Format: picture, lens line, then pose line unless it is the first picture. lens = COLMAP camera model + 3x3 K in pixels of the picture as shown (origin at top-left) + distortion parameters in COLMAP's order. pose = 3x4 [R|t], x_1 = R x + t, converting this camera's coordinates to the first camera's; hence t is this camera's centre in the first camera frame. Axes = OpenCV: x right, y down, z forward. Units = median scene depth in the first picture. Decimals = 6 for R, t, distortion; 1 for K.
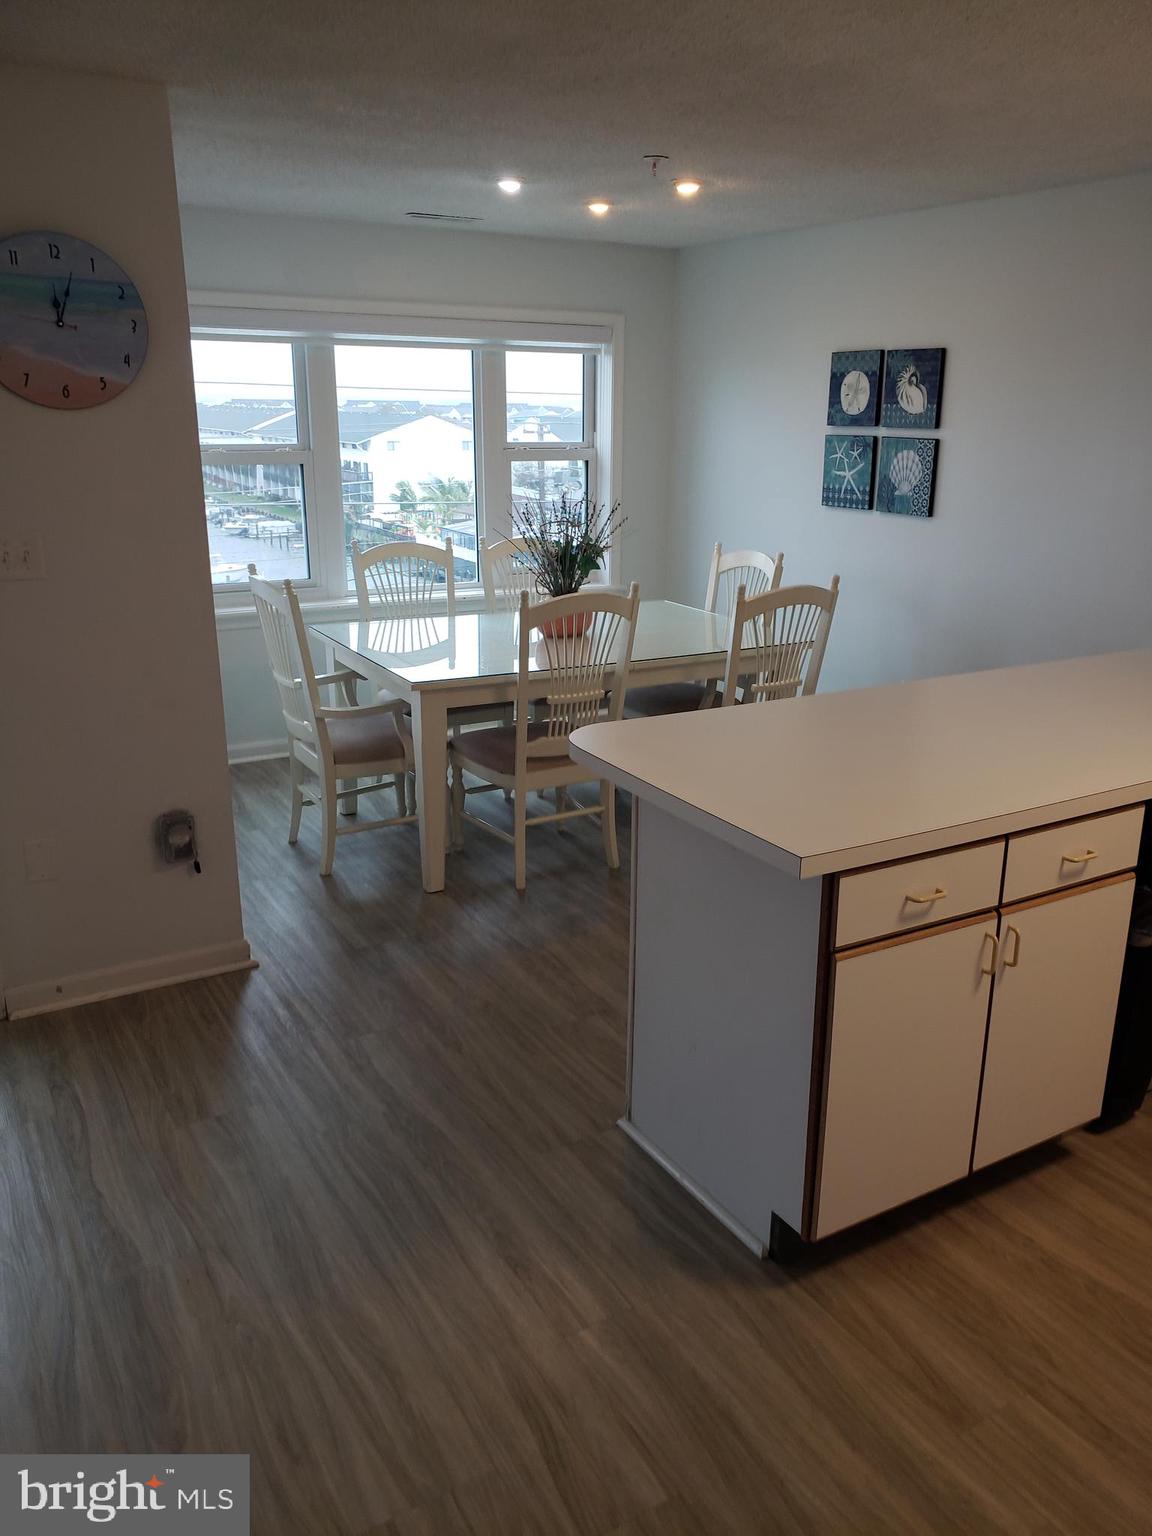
lens RADIAL K [[1203.5, 0, 595.0], [0, 1203.5, 761.7], [0, 0, 1]] dist [0.050417, -0.002715]
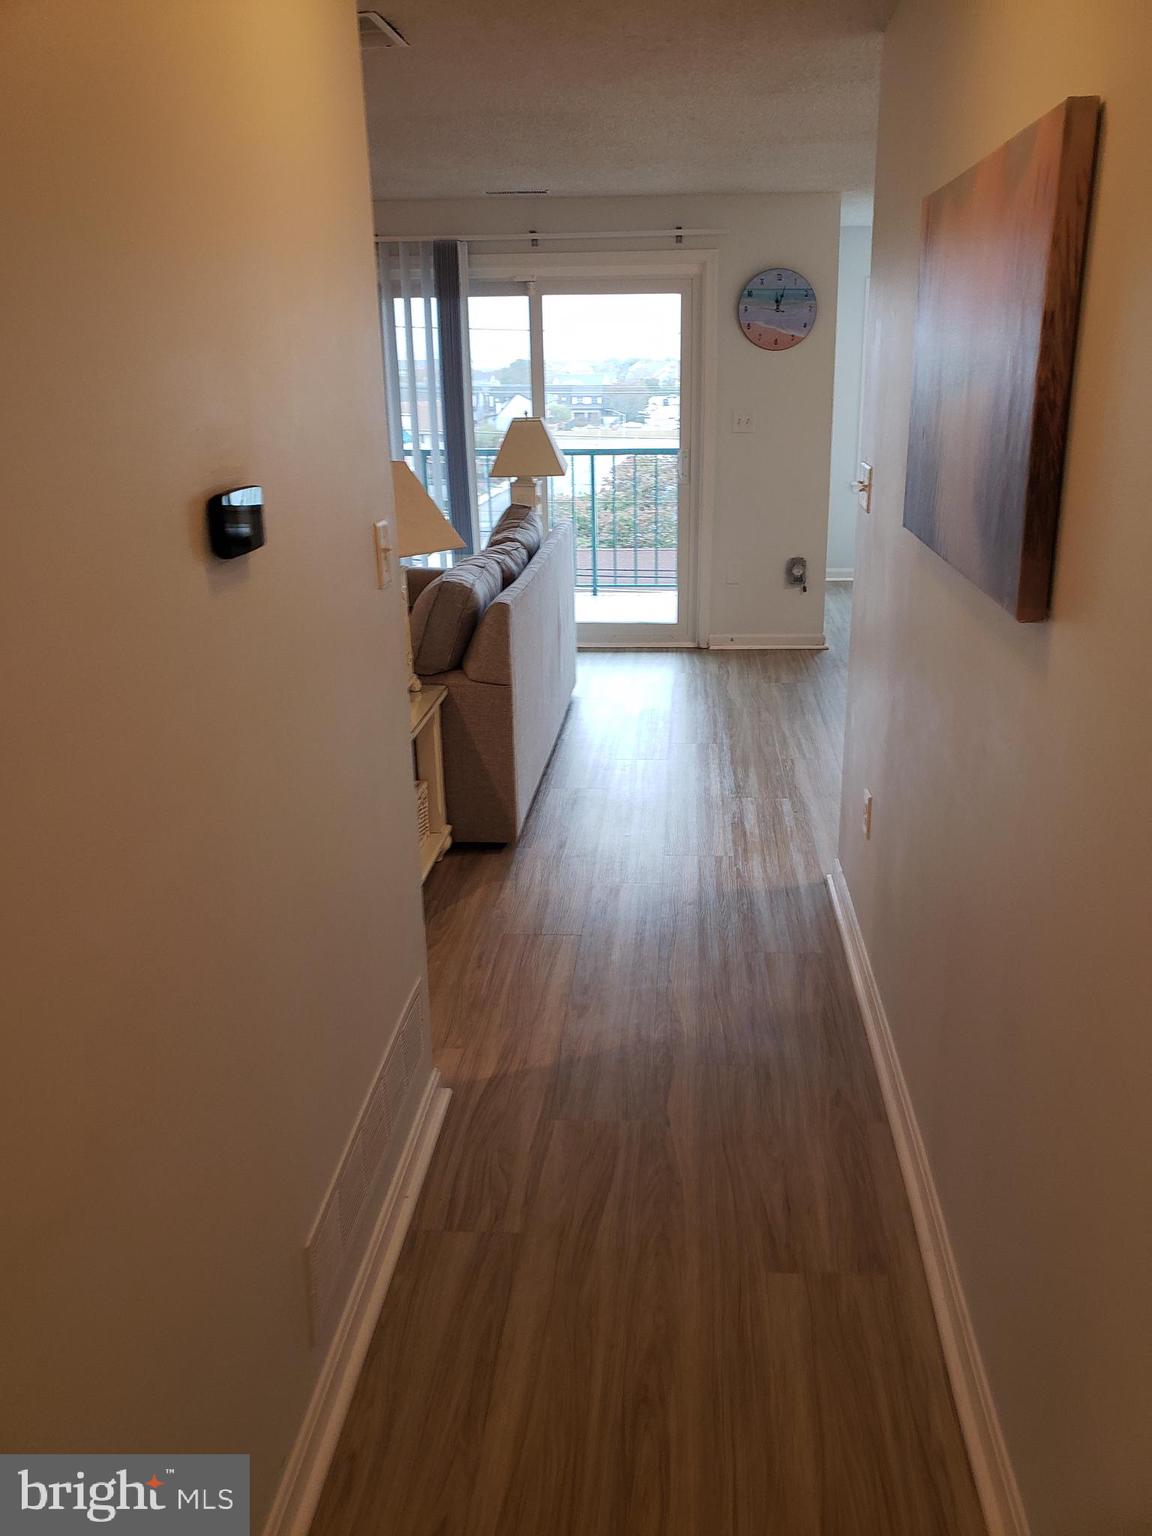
lens RADIAL K [[1276.5, 0, 584.7], [0, 1276.5, 769.9], [0, 0, 1]] dist [0.002831, 0.002388]
pose [[0.816202, 0.159978, -0.555177, 0.382103], [-0.145062, 0.986864, 0.071106, 0.189516], [0.559260, 0.022498, 0.828687, -0.594846]]
